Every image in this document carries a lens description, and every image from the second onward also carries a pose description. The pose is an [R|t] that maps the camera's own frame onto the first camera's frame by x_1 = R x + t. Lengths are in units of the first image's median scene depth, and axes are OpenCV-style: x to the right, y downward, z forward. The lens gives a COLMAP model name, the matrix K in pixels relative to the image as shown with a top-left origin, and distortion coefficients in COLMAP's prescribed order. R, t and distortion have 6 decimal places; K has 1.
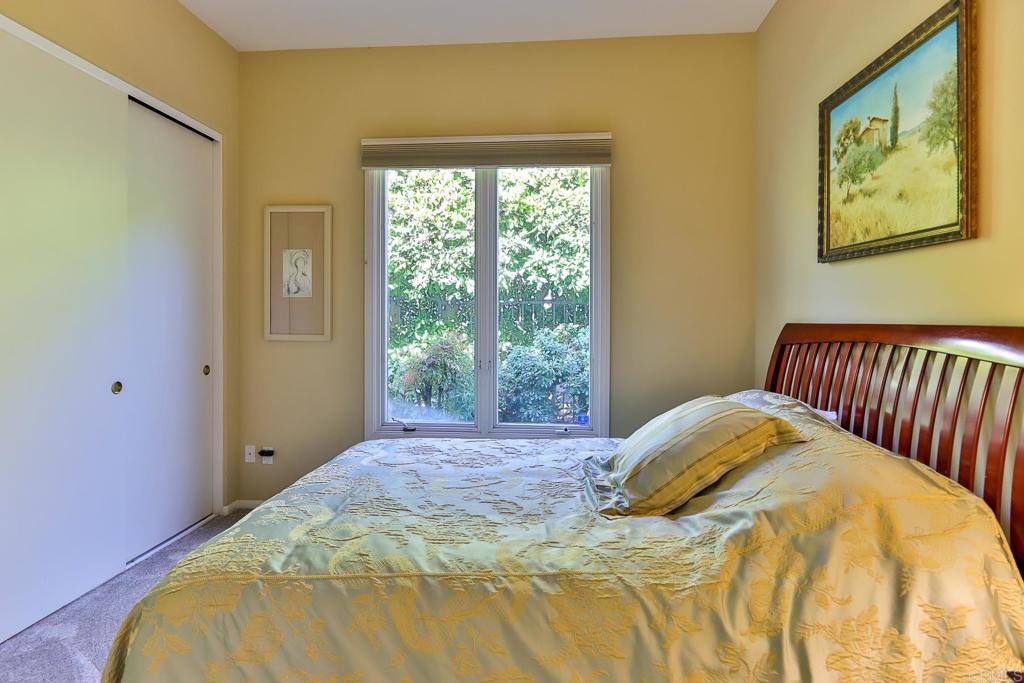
lens RADIAL K [[529.5, 0, 512.7], [0, 529.5, 311.4], [0, 0, 1]] dist [0.000422, 0.000267]
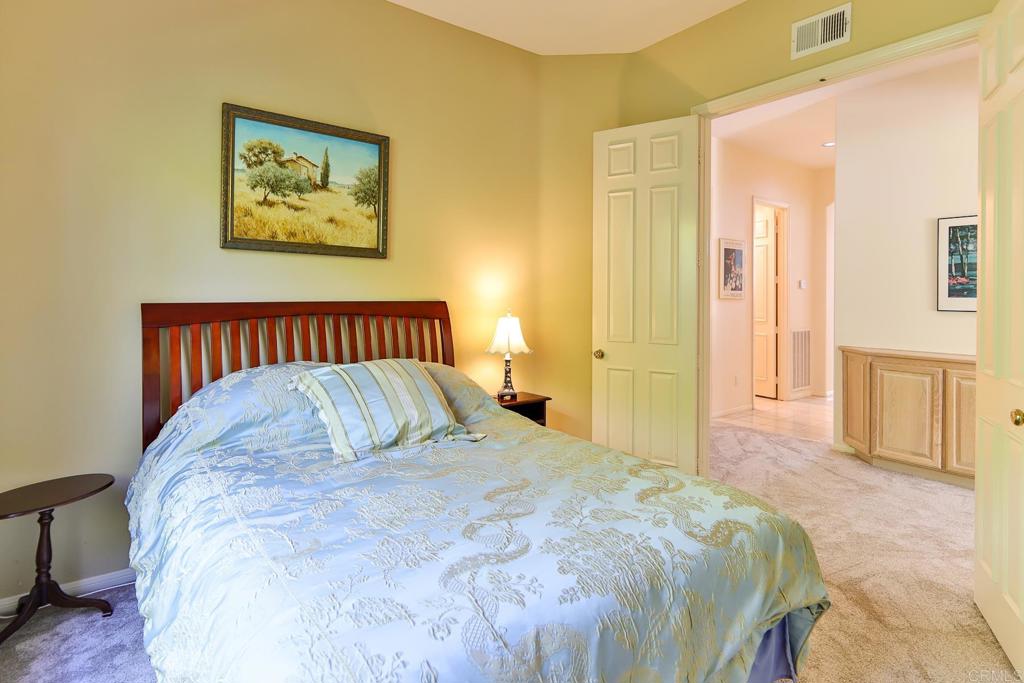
lens RADIAL K [[538.3, 0, 512.7], [0, 538.3, 297.3], [0, 0, 1]] dist [-0.000345, 0.000183]
pose [[-0.660160, -0.001697, 0.751123, -0.659752], [-0.010186, 0.999926, -0.006693, 0.013214], [-0.751056, -0.012069, -0.660129, 1.293903]]
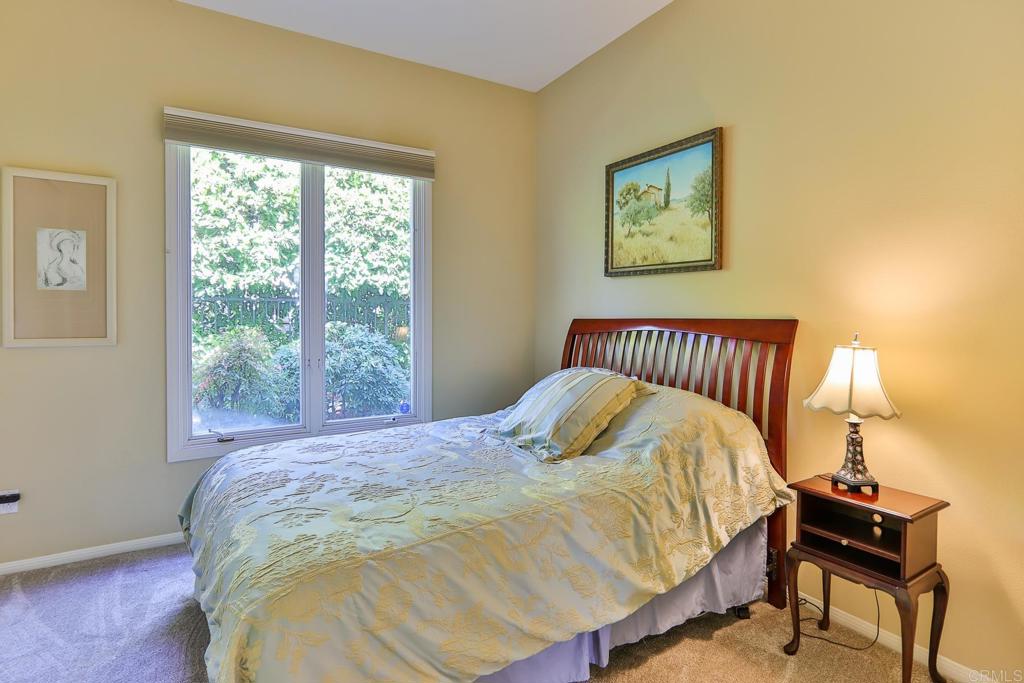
lens RADIAL K [[526.3, 0, 510.9], [0, 526.3, 316.4], [0, 0, 1]] dist [-0.000315, 0.000240]
pose [[0.814774, -0.004547, 0.579761, -0.463349], [-0.002944, 0.999924, 0.011979, -0.000003], [-0.579771, -0.011467, 0.814699, -0.017262]]
